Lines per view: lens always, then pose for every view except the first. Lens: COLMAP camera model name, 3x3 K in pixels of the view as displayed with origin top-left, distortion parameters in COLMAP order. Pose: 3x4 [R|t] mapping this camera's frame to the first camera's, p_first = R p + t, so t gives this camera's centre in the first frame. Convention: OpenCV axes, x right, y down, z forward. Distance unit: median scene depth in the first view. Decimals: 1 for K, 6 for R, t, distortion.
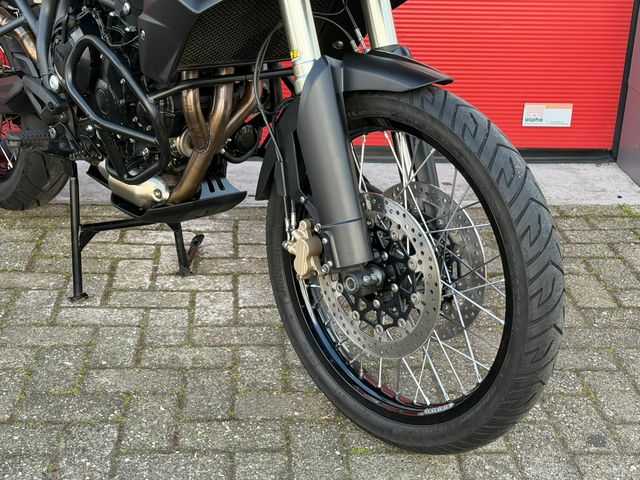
lens RADIAL K [[1056.4, 0, 319.8], [0, 1056.4, 248.1], [0, 0, 1]] dist [0.141433, 0.000000]
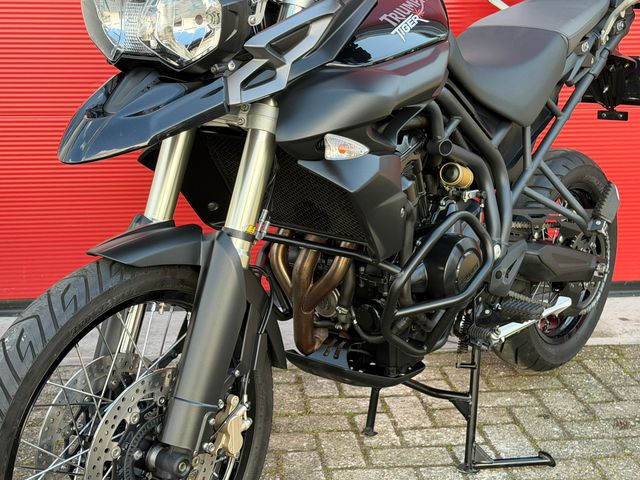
lens RADIAL K [[1056.4, 0, 315.1], [0, 1056.4, 242.3], [0, 0, 1]] dist [0.141433, 0.000000]
pose [[0.998291, -0.041225, 0.041417, -0.300631], [0.045755, 0.992291, -0.115174, -0.042456], [-0.036350, 0.116873, 0.992481, -0.001728]]
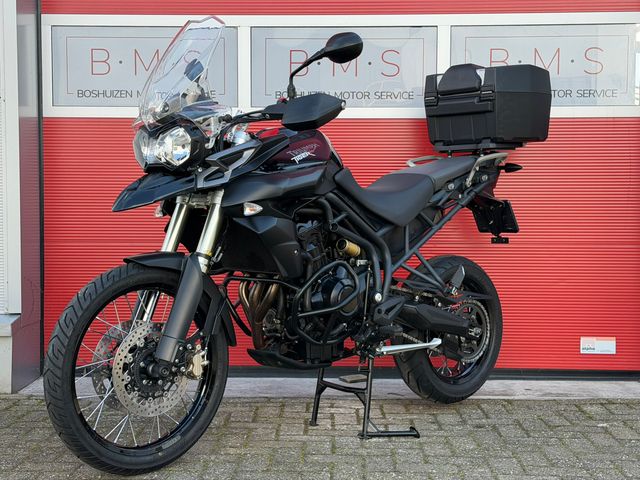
lens RADIAL K [[1056.4, 0, 317.9], [0, 1056.4, 240.3], [0, 0, 1]] dist [0.141433, 0.000000]
pose [[0.995911, -0.024781, -0.086870, -0.042619], [-0.005224, 0.944233, -0.329238, 0.315068], [0.090185, 0.328346, 0.940242, -0.605587]]
